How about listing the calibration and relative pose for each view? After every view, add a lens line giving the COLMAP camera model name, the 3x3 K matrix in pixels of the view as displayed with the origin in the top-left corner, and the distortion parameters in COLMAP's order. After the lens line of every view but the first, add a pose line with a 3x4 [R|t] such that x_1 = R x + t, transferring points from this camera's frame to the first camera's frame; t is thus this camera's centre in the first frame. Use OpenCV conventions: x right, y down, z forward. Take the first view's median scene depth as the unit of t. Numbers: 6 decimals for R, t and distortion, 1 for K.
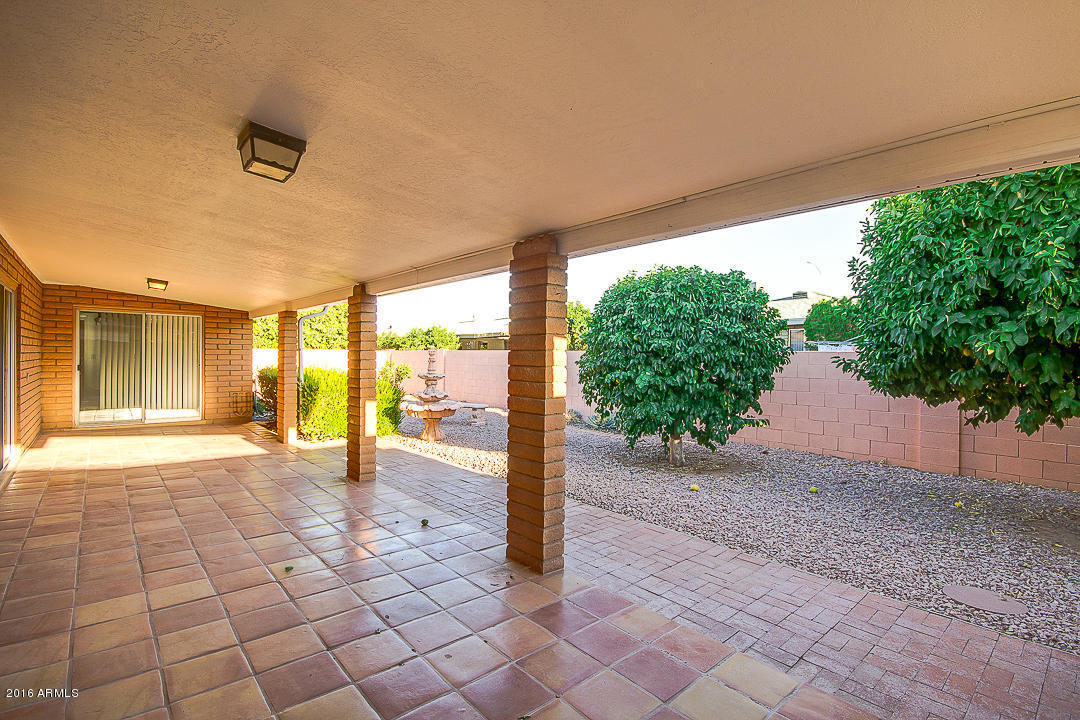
lens RADIAL K [[500.9, 0, 544.1], [0, 500.9, 361.9], [0, 0, 1]] dist [0.006320, 0.000171]
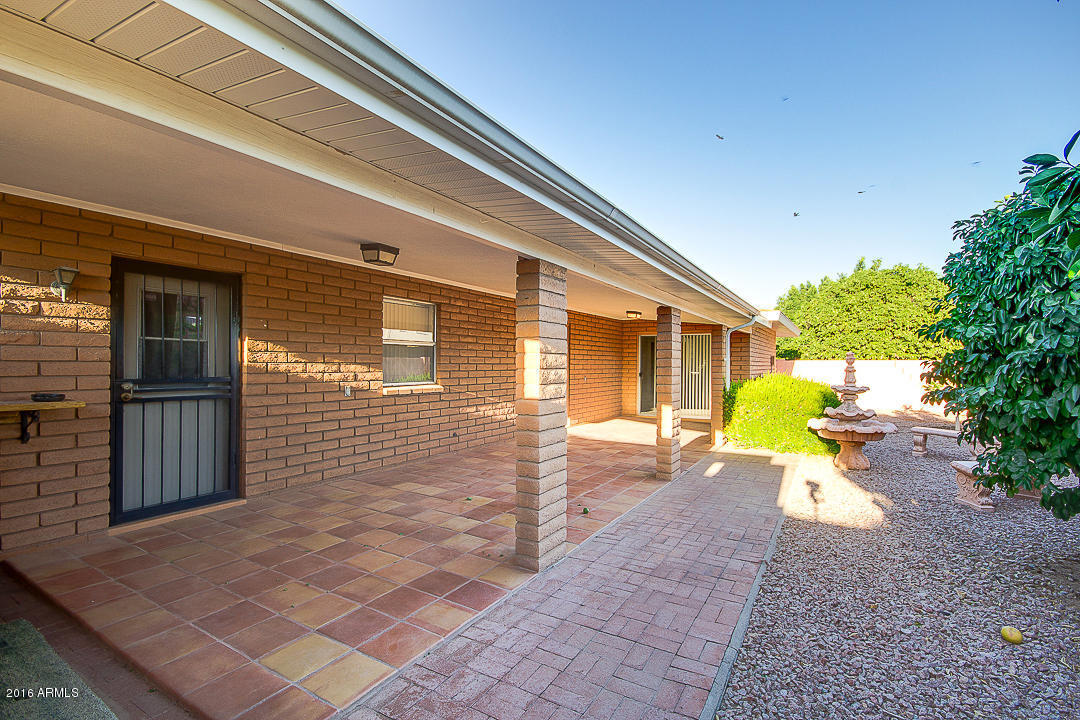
lens RADIAL K [[500.9, 0, 542.5], [0, 500.9, 360.5], [0, 0, 1]] dist [0.006320, 0.000171]
pose [[0.302612, -0.019659, -0.952911, 0.875404], [-0.007789, 0.999703, -0.023098, 0.014207], [0.953082, 0.014412, 0.302369, 0.619983]]
